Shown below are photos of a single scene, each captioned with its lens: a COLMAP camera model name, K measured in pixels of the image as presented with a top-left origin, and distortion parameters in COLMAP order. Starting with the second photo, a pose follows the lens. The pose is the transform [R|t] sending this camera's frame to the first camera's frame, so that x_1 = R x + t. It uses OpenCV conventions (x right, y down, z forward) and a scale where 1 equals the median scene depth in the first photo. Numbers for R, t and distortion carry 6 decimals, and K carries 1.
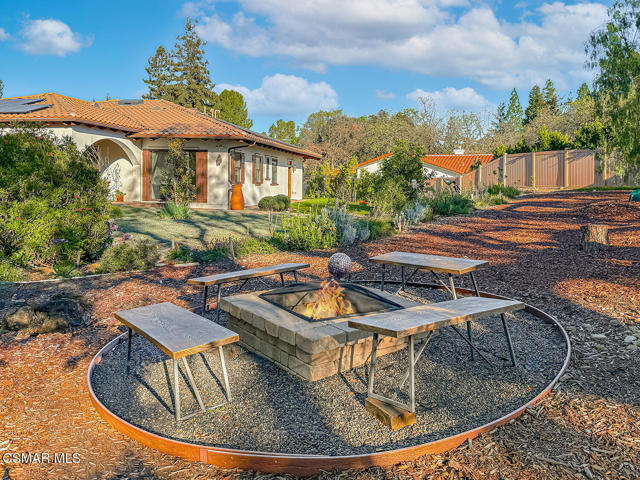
lens RADIAL K [[484.7, 0, 320.0], [0, 484.7, 240.0], [0, 0, 1]] dist [-0.005870, -0.002203]
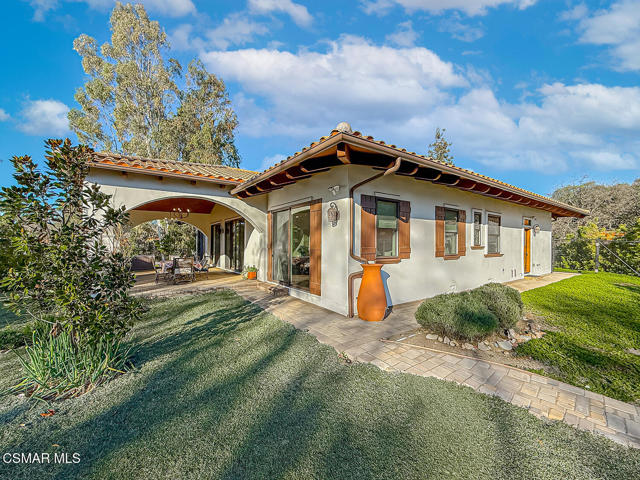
lens RADIAL K [[253.9, 0, 317.5], [0, 253.9, 250.0], [0, 0, 1]] dist [-0.000776, -0.000220]
pose [[0.719255, 0.000384, -0.694746, -0.030874], [-0.070345, 0.994901, -0.072277, -0.084691], [0.691176, 0.100857, 0.715614, 0.624793]]
